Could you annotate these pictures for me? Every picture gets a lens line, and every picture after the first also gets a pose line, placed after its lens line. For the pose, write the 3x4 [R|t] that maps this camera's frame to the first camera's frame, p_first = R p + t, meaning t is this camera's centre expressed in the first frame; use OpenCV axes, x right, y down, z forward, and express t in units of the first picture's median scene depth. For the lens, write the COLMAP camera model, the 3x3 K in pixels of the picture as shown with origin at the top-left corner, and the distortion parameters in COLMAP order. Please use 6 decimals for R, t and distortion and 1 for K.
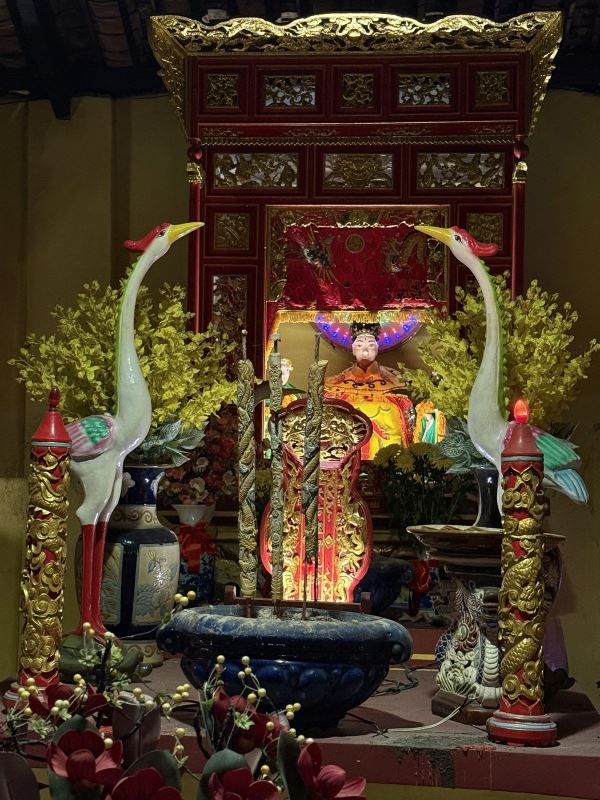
lens RADIAL K [[1753.0, 0, 299.5], [0, 1753.0, 398.9], [0, 0, 1]] dist [0.053467, 0.000000]
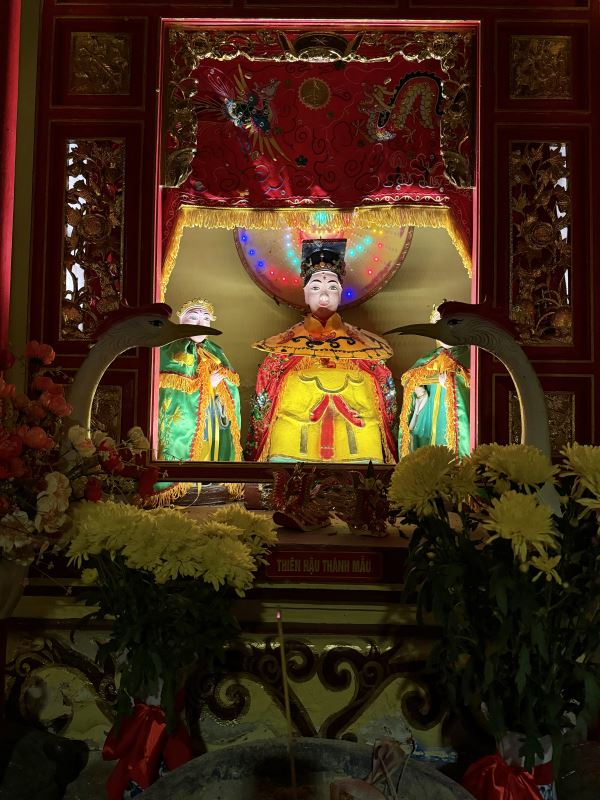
lens RADIAL K [[586.2, 0, 299.1], [0, 586.2, 400.7], [0, 0, 1]] dist [0.001371, 0.000126]
pose [[0.998684, 0.005596, 0.050980, 0.016938], [-0.005906, 0.999965, 0.005925, 0.012958], [-0.050945, -0.006218, 0.998682, 0.803644]]
